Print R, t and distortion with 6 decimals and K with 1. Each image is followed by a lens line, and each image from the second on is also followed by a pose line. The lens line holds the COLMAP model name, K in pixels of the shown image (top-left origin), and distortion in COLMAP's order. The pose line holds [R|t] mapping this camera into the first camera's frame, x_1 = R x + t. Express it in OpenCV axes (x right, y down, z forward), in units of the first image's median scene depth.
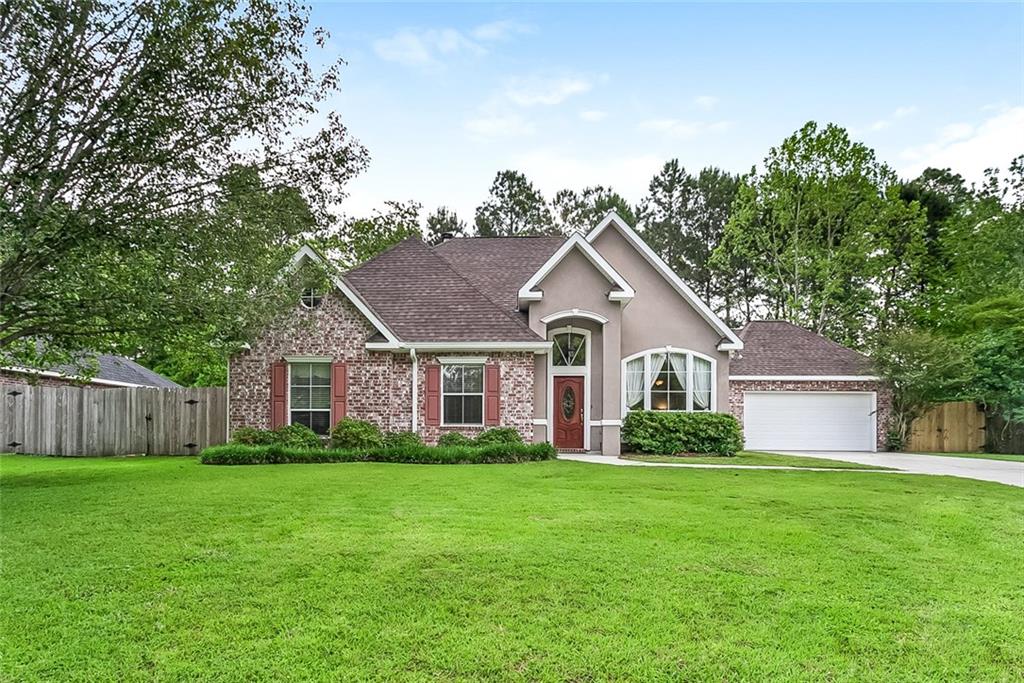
lens RADIAL K [[510.6, 0, 509.4], [0, 510.6, 368.7], [0, 0, 1]] dist [0.000486, 0.000428]
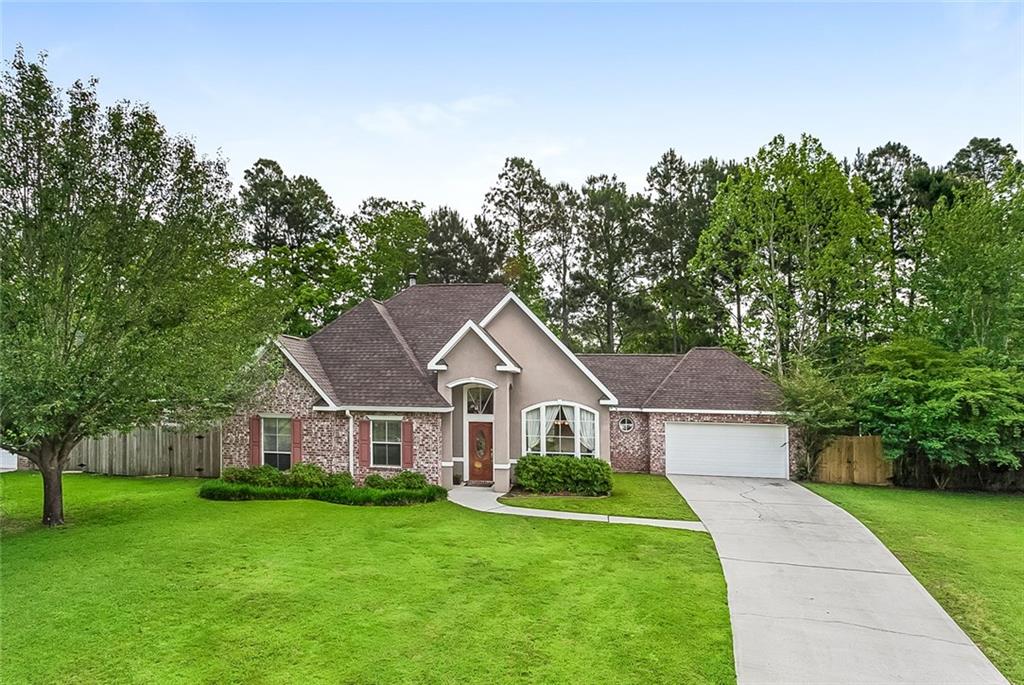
lens RADIAL K [[609.1, 0, 511.6], [0, 609.1, 301.3], [0, 0, 1]] dist [-0.009722, -0.000247]
pose [[0.990935, -0.008154, -0.134093, 0.432954], [0.007197, 0.999945, -0.007623, -0.294667], [0.134148, 0.006589, 0.990939, -0.501552]]
